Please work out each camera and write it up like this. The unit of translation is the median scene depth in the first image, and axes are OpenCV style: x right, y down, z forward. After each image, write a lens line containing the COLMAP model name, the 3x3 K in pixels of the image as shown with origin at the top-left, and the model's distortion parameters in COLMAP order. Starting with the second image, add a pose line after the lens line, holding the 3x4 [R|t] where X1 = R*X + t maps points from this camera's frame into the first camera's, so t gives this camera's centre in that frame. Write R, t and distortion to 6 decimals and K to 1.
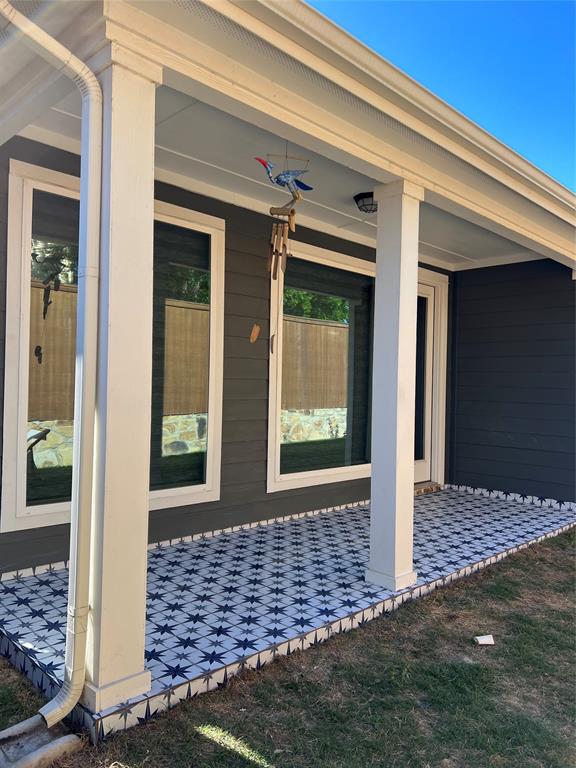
lens RADIAL K [[577.0, 0, 288.0], [0, 577.0, 384.0], [0, 0, 1]] dist [0.085235, -0.107388]
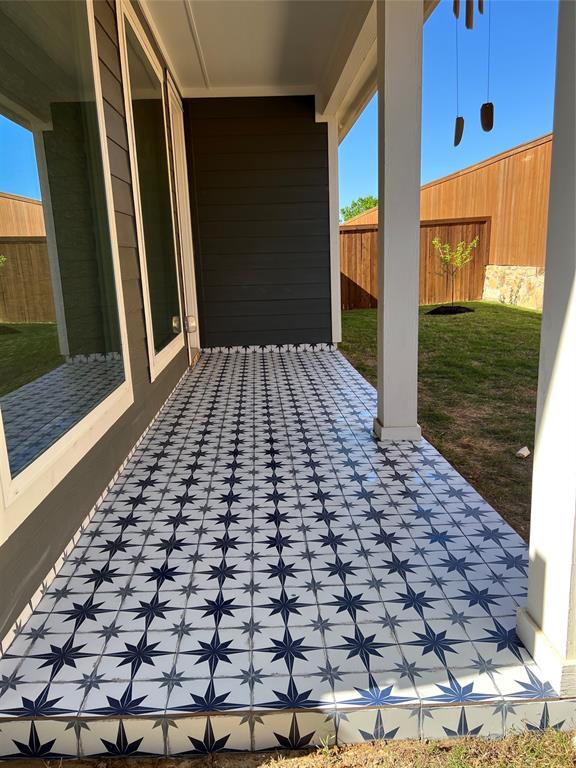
lens RADIAL K [[577.0, 0, 288.0], [0, 577.0, 384.0], [0, 0, 1]] dist [0.085235, -0.107388]
pose [[0.668154, -0.195822, 0.717791, -0.513754], [0.044122, 0.973474, 0.224504, 0.045314], [-0.742714, -0.118333, 0.659070, 0.479098]]
